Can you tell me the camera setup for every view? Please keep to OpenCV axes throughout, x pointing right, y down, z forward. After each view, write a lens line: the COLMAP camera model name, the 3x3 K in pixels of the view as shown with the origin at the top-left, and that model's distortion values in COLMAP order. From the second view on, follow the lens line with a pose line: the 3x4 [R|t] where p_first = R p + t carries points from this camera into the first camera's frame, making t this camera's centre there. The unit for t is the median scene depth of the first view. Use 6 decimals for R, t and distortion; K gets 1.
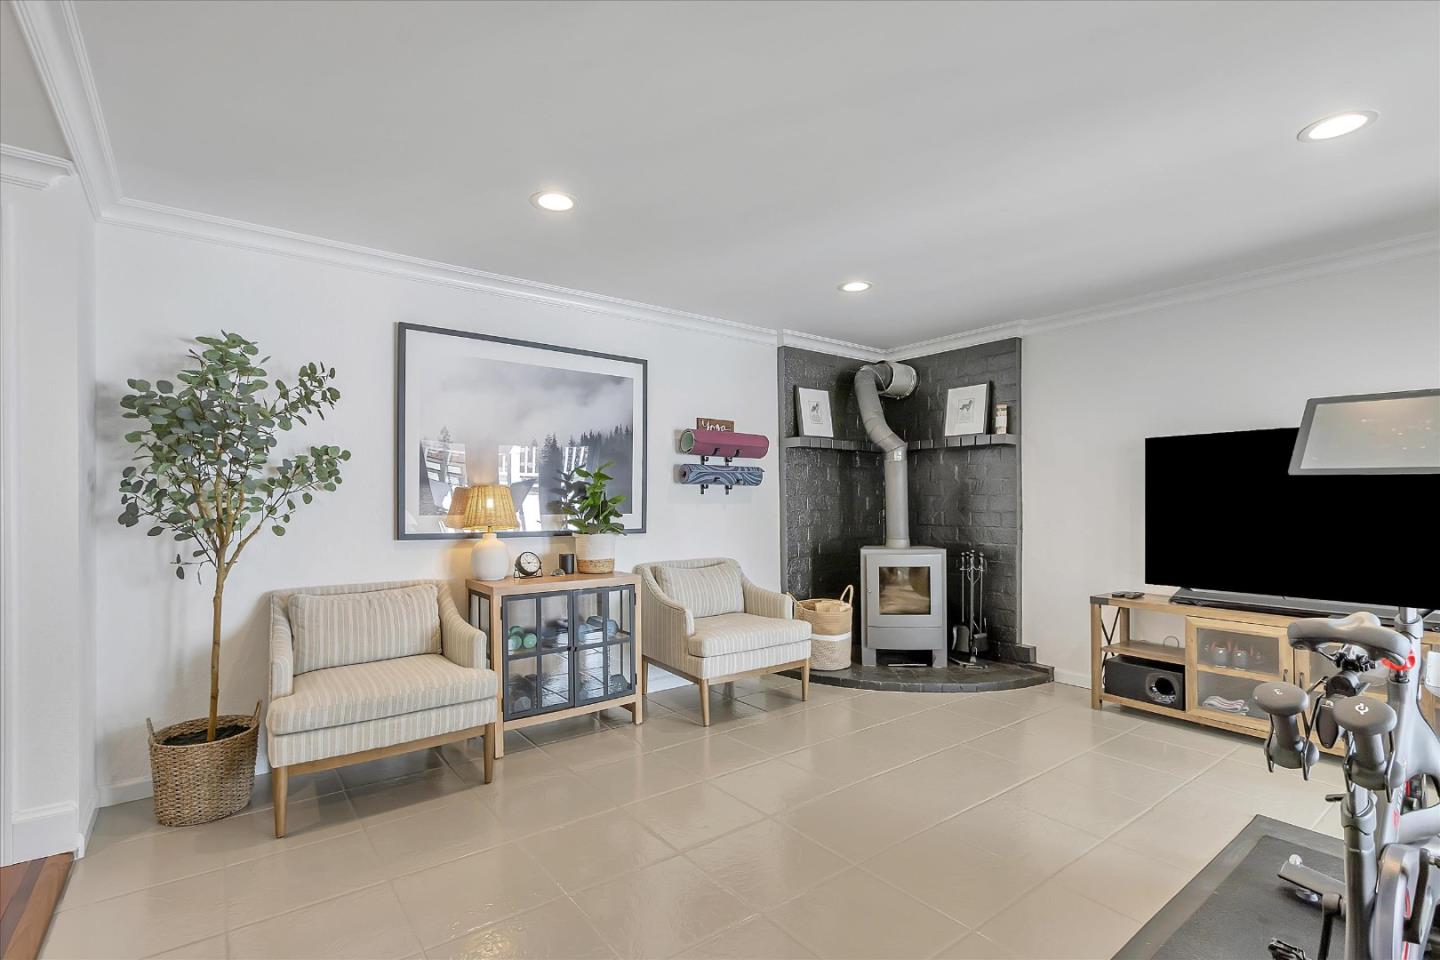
lens RADIAL K [[676.0, 0, 715.3], [0, 676.0, 487.3], [0, 0, 1]] dist [0.000773, 0.000099]
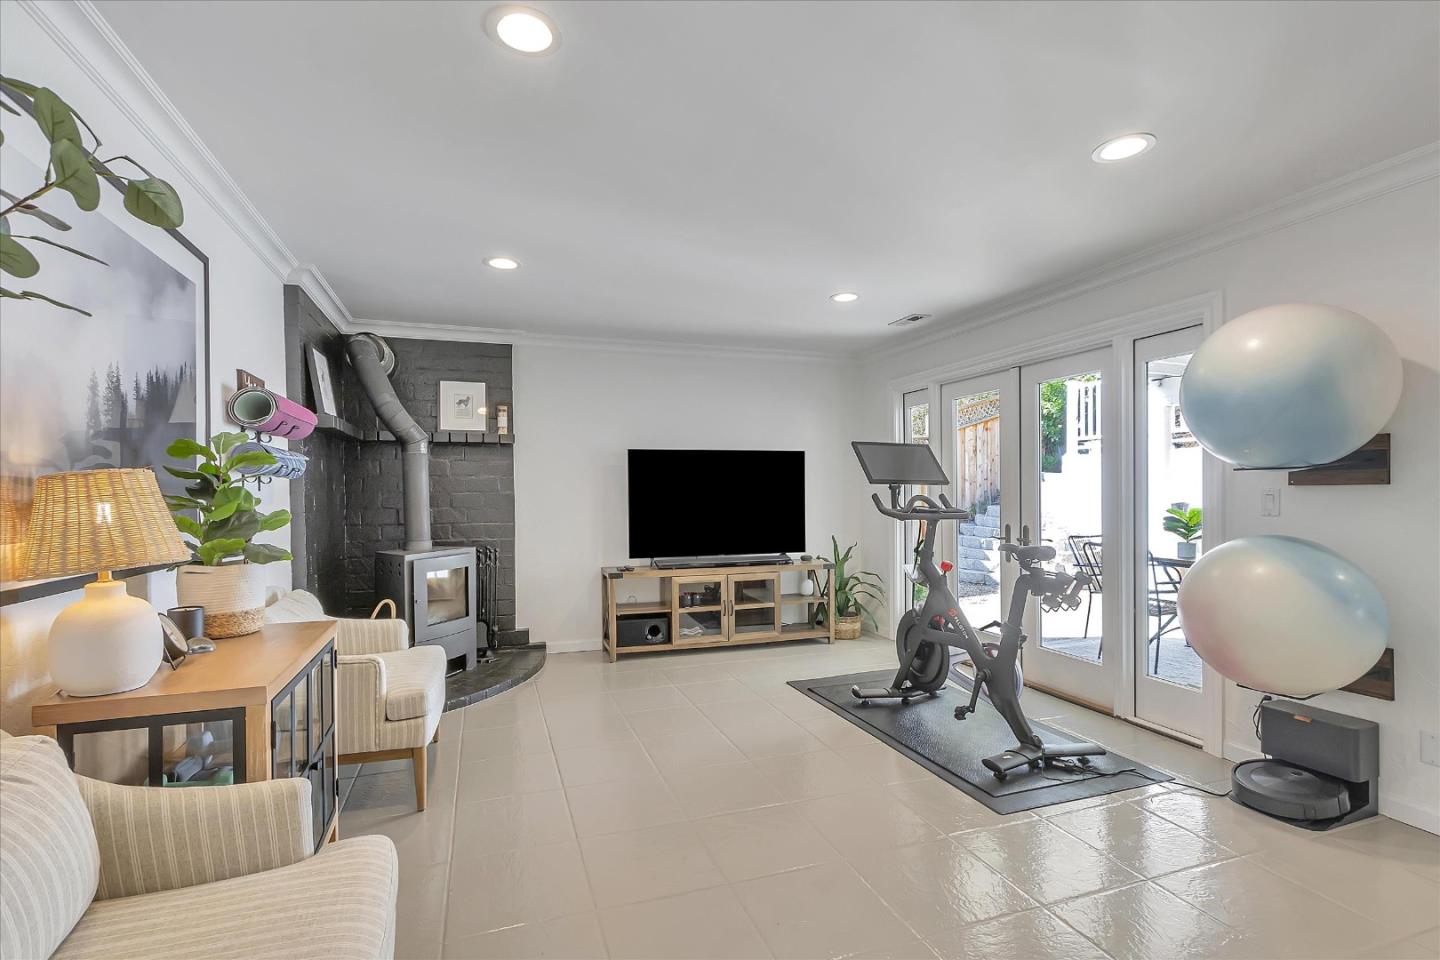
lens RADIAL K [[676.0, 0, 715.3], [0, 676.0, 487.3], [0, 0, 1]] dist [0.000773, 0.000099]
pose [[0.282748, 0.008185, 0.959159, -0.503144], [-0.016176, 0.999862, -0.003764, 0.003030], [-0.959058, -0.014451, 0.282842, 0.392238]]
